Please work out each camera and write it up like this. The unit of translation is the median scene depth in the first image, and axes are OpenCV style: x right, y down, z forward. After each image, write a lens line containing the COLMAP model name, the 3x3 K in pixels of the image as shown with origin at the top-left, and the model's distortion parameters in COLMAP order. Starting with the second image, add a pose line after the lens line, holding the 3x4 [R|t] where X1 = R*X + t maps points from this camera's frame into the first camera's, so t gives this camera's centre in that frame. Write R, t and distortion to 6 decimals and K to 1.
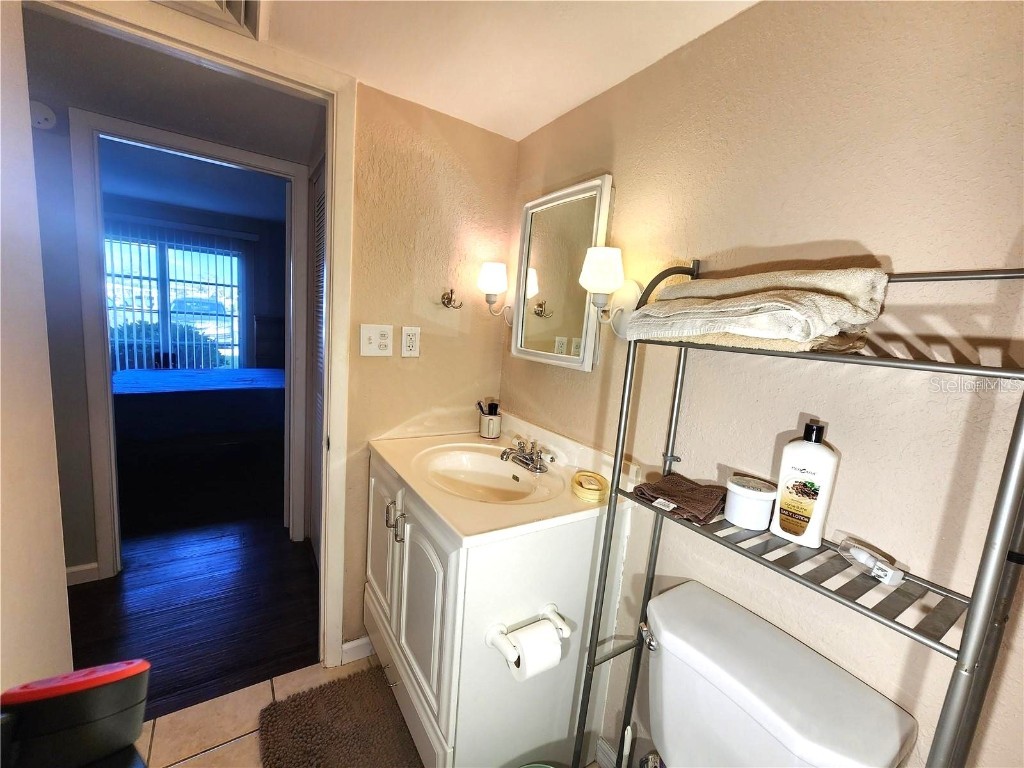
lens RADIAL K [[412.1, 0, 493.3], [0, 412.1, 383.7], [0, 0, 1]] dist [-0.000464, -0.000119]
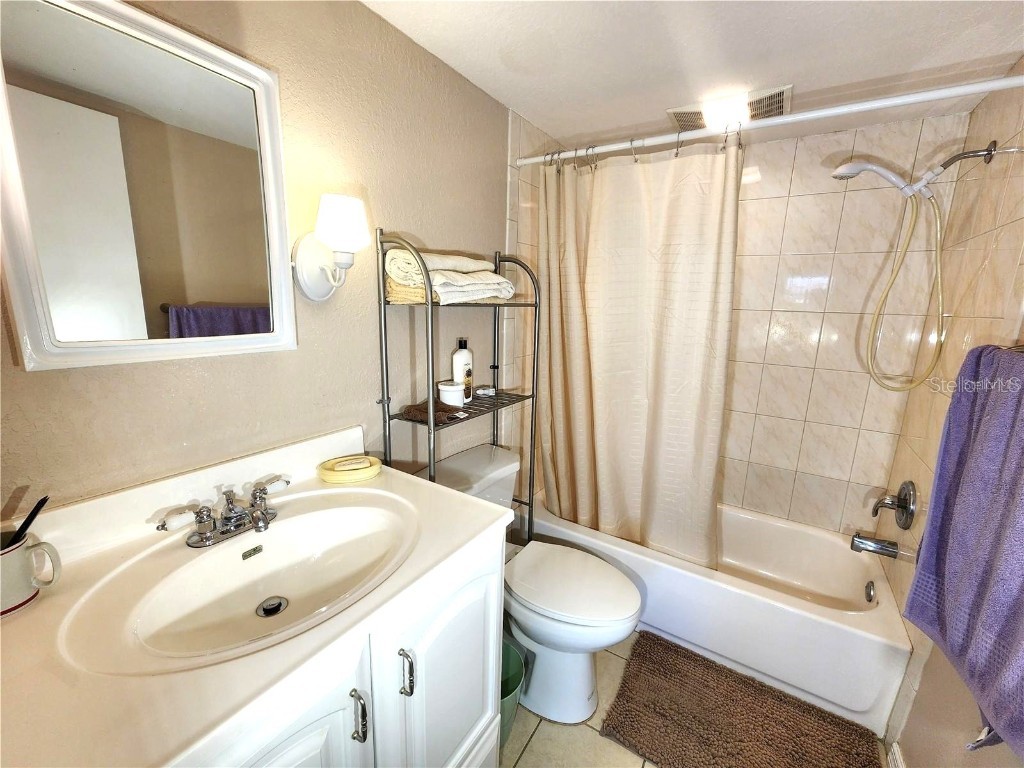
lens RADIAL K [[415.4, 0, 517.0], [0, 415.4, 384.0], [0, 0, 1]] dist [0.002030, 0.000069]
pose [[-0.439699, -0.261519, 0.859228, -1.033139], [0.063950, 0.945125, 0.320389, -0.309077], [-0.895866, 0.195822, -0.398846, 1.575930]]
